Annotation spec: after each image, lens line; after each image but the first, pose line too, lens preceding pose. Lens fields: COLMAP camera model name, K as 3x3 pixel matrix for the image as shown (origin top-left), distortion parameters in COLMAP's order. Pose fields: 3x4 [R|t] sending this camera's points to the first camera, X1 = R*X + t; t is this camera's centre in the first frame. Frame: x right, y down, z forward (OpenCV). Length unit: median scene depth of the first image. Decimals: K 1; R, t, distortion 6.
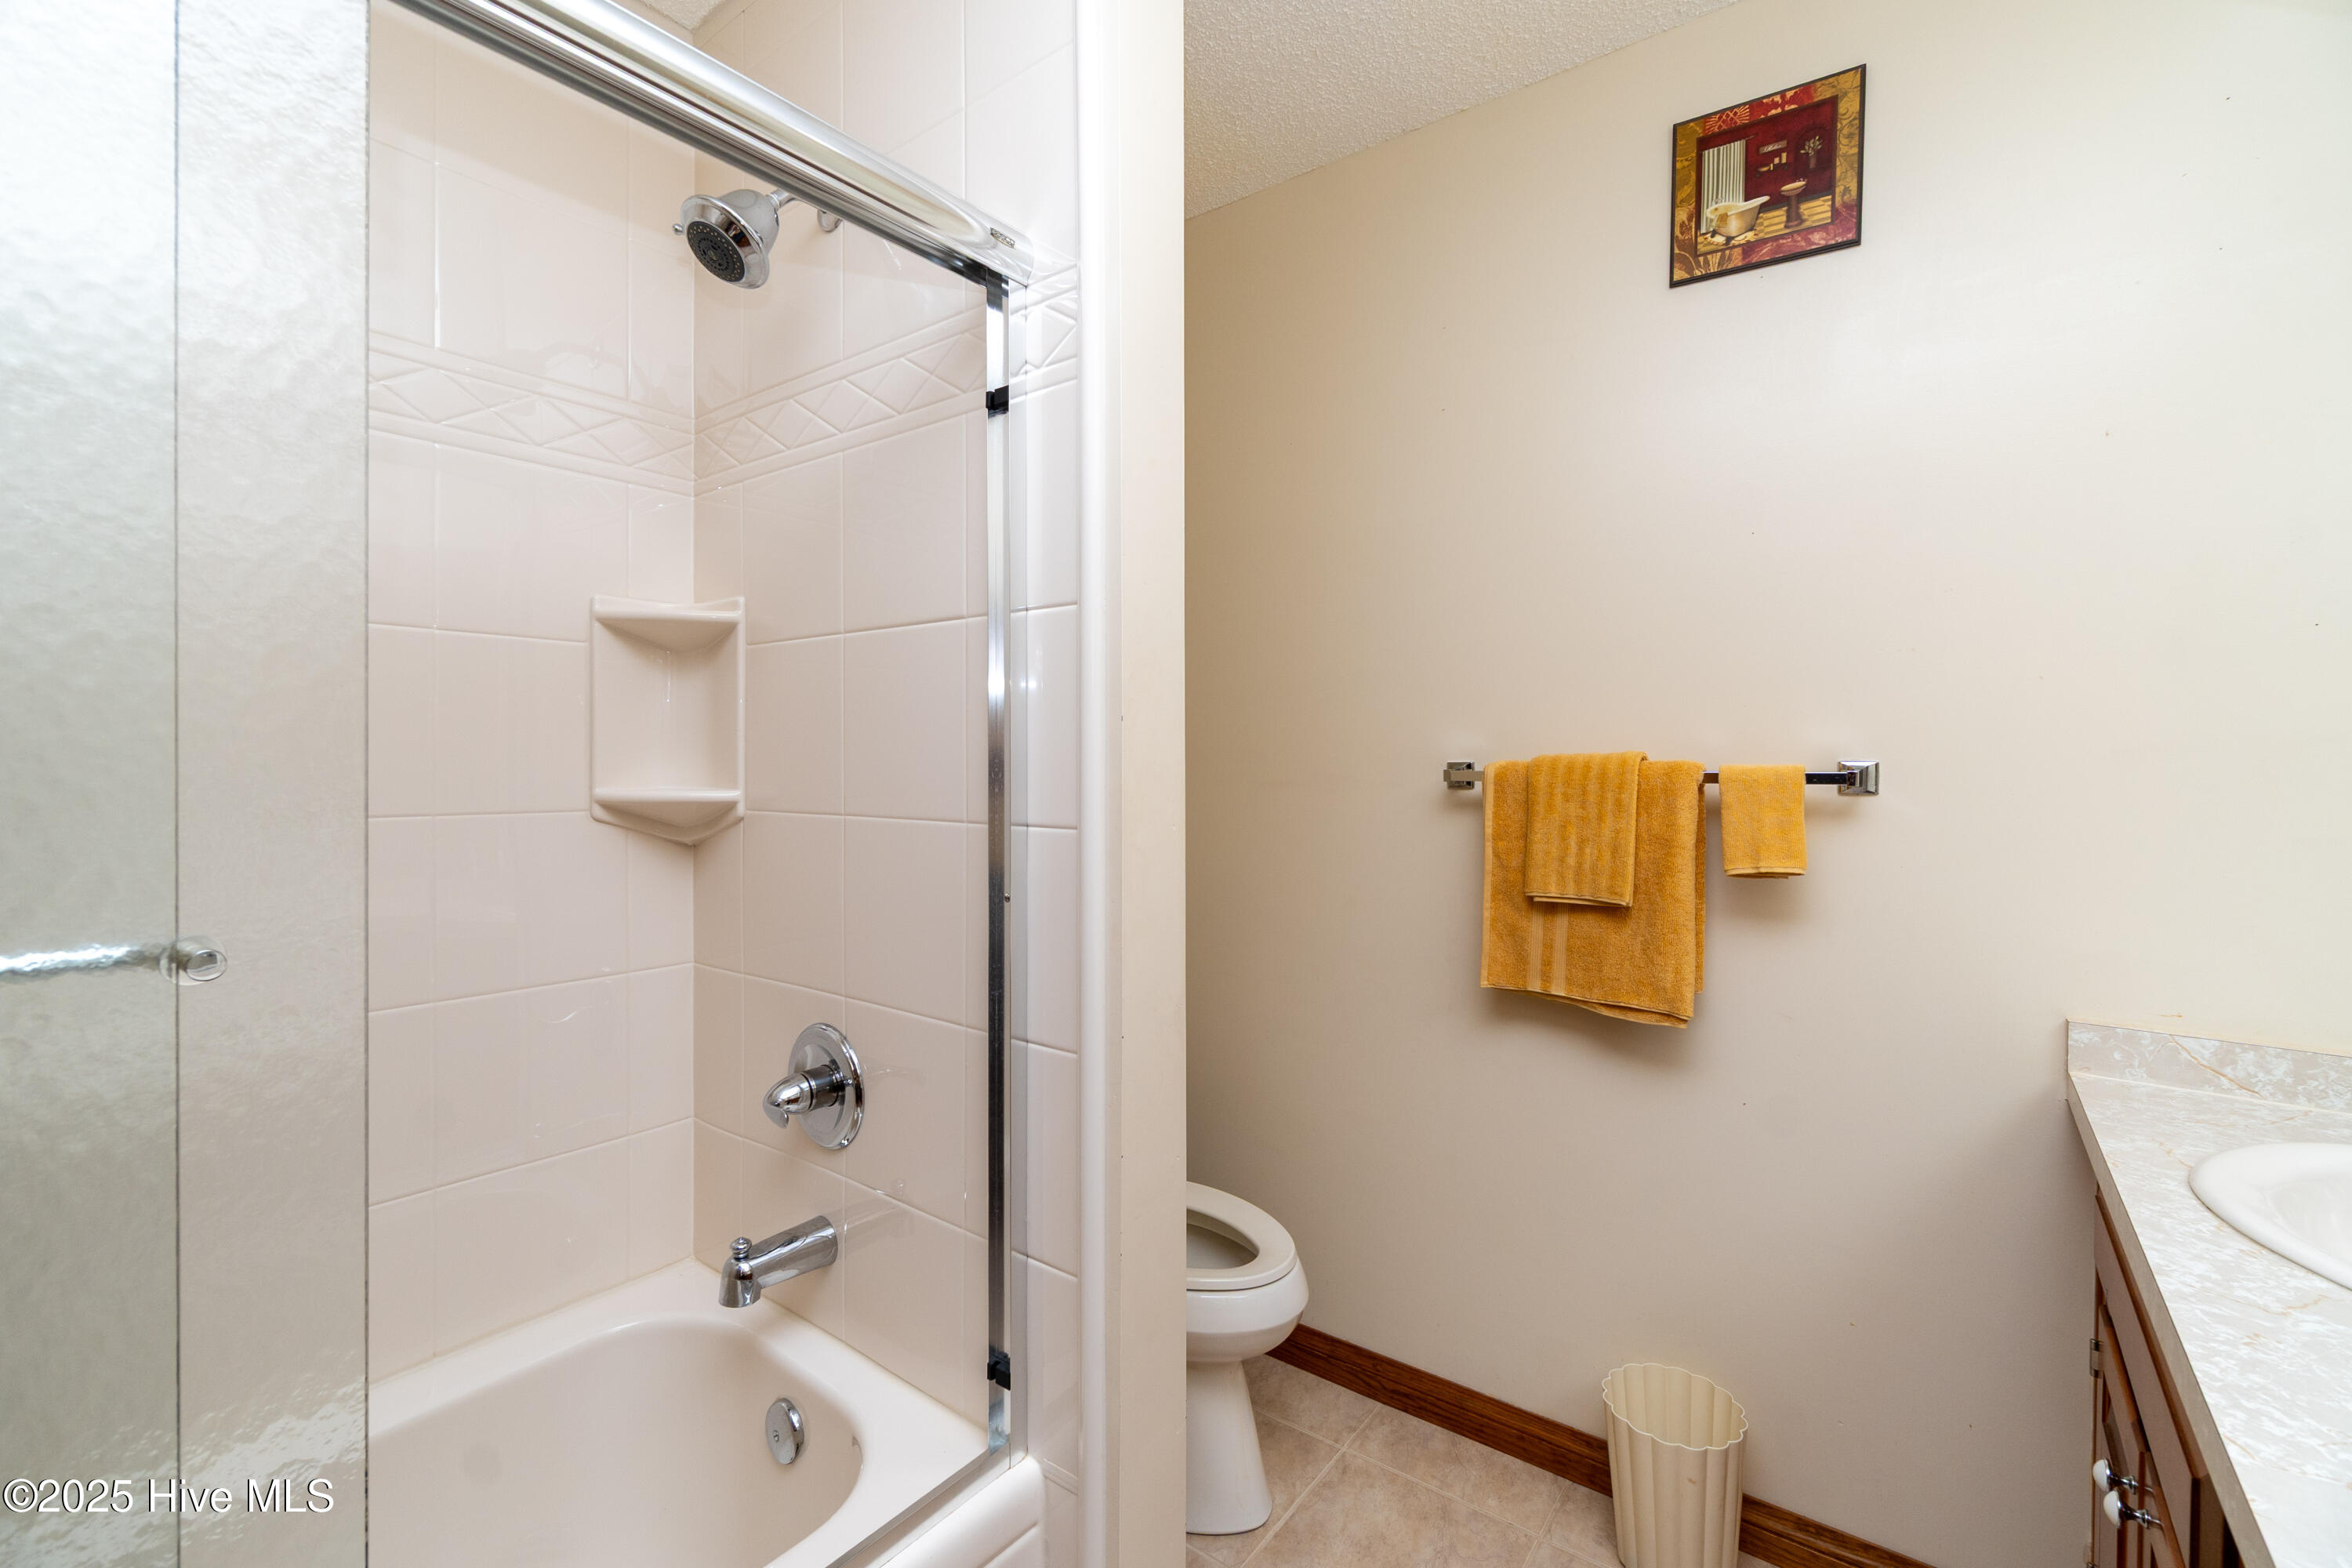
lens RADIAL K [[1012.6, 0, 1160.7], [0, 1012.6, 768.0], [0, 0, 1]] dist [-0.006954, 0.000788]
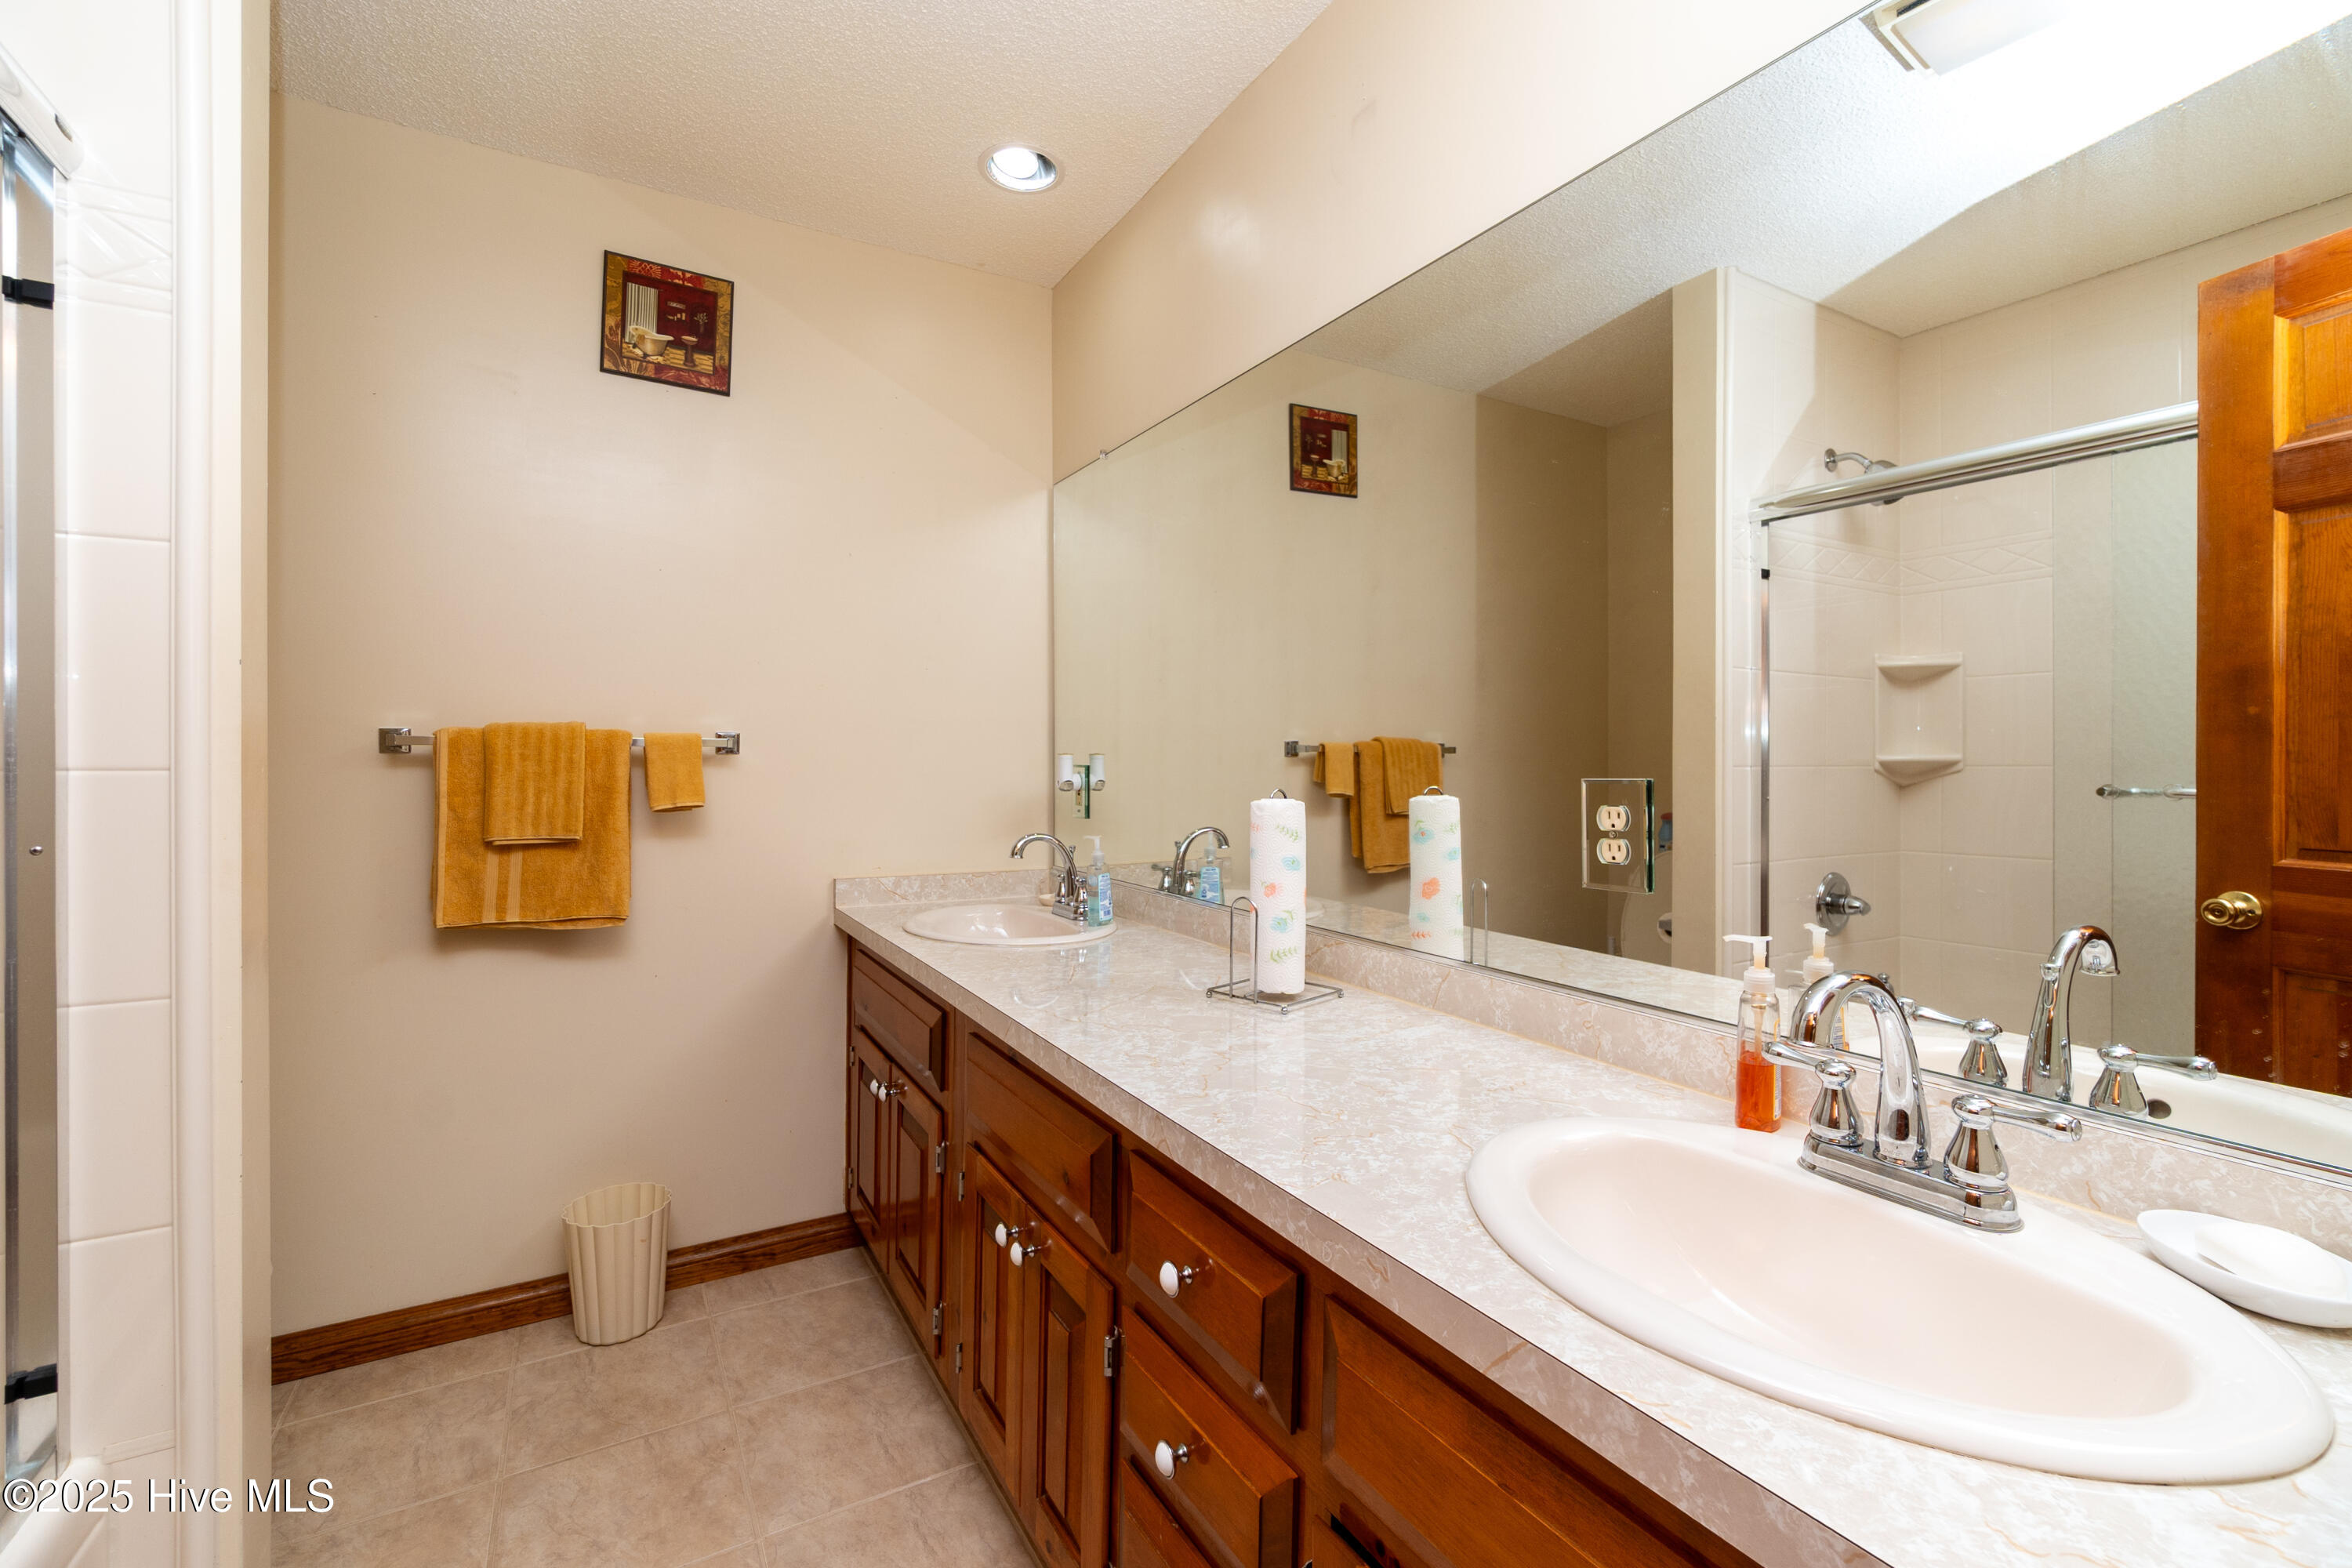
lens RADIAL K [[1012.6, 0, 1173.8], [0, 1012.6, 768.1], [0, 0, 1]] dist [-0.006954, 0.000788]
pose [[0.381876, -0.009675, 0.924163, -0.440313], [0.003776, 0.999953, 0.008908, 0.035152], [-0.924206, 0.000088, 0.381894, -0.200782]]
